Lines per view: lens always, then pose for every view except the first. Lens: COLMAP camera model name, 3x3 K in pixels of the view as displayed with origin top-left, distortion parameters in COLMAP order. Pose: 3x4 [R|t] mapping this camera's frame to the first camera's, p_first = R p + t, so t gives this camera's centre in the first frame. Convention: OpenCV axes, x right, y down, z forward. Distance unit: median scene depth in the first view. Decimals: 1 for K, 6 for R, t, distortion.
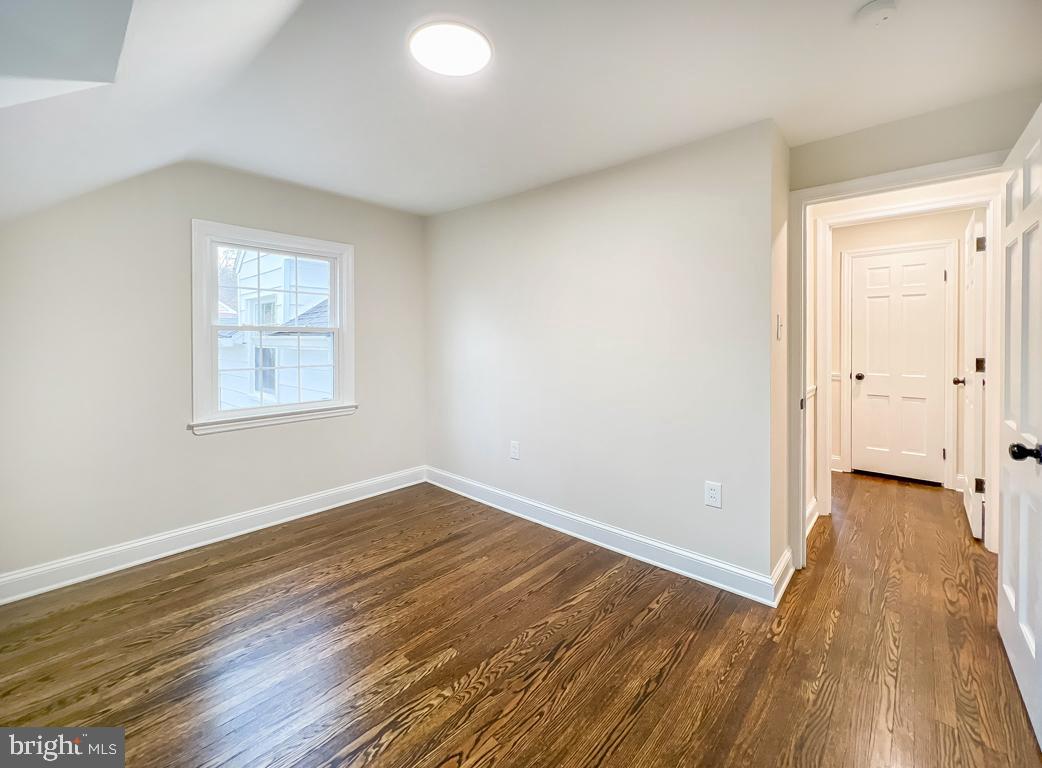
lens RADIAL K [[430.6, 0, 517.9], [0, 430.6, 344.5], [0, 0, 1]] dist [-0.000591, -0.000066]
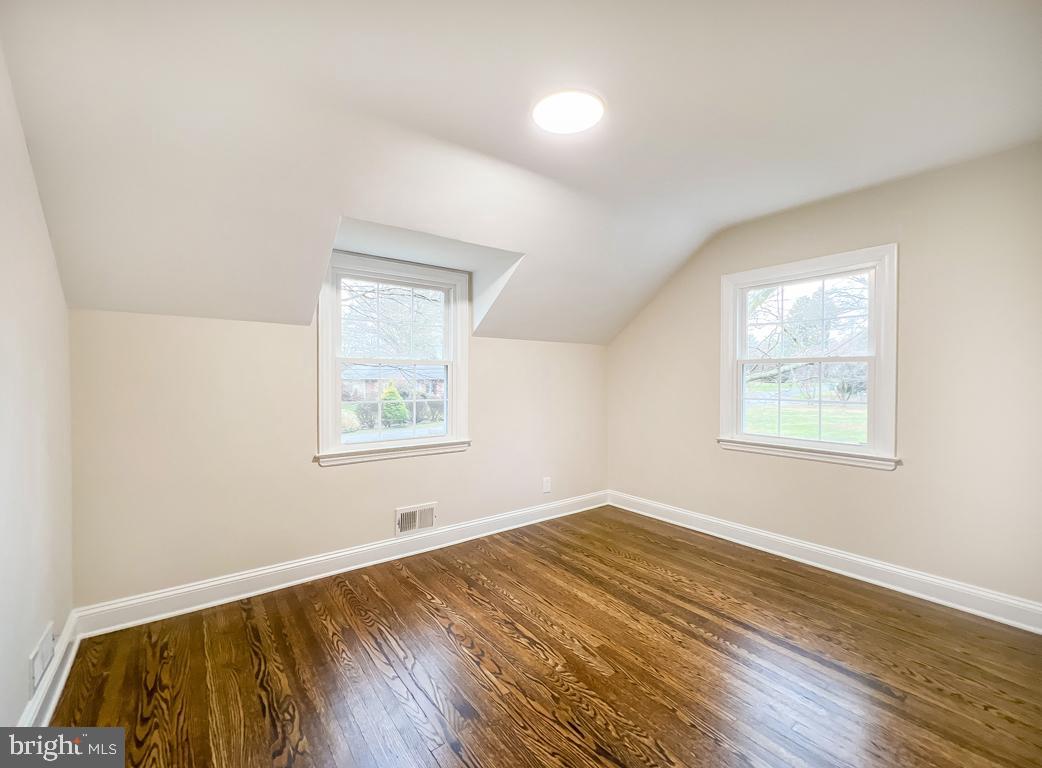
lens RADIAL K [[426.1, 0, 518.5], [0, 426.1, 379.7], [0, 0, 1]] dist [0.000198, -0.000038]
pose [[-0.161811, 0.005952, -0.986804, 0.891959], [-0.011845, 0.999898, 0.007973, 0.012971], [0.986751, 0.012978, -0.161724, 0.958294]]
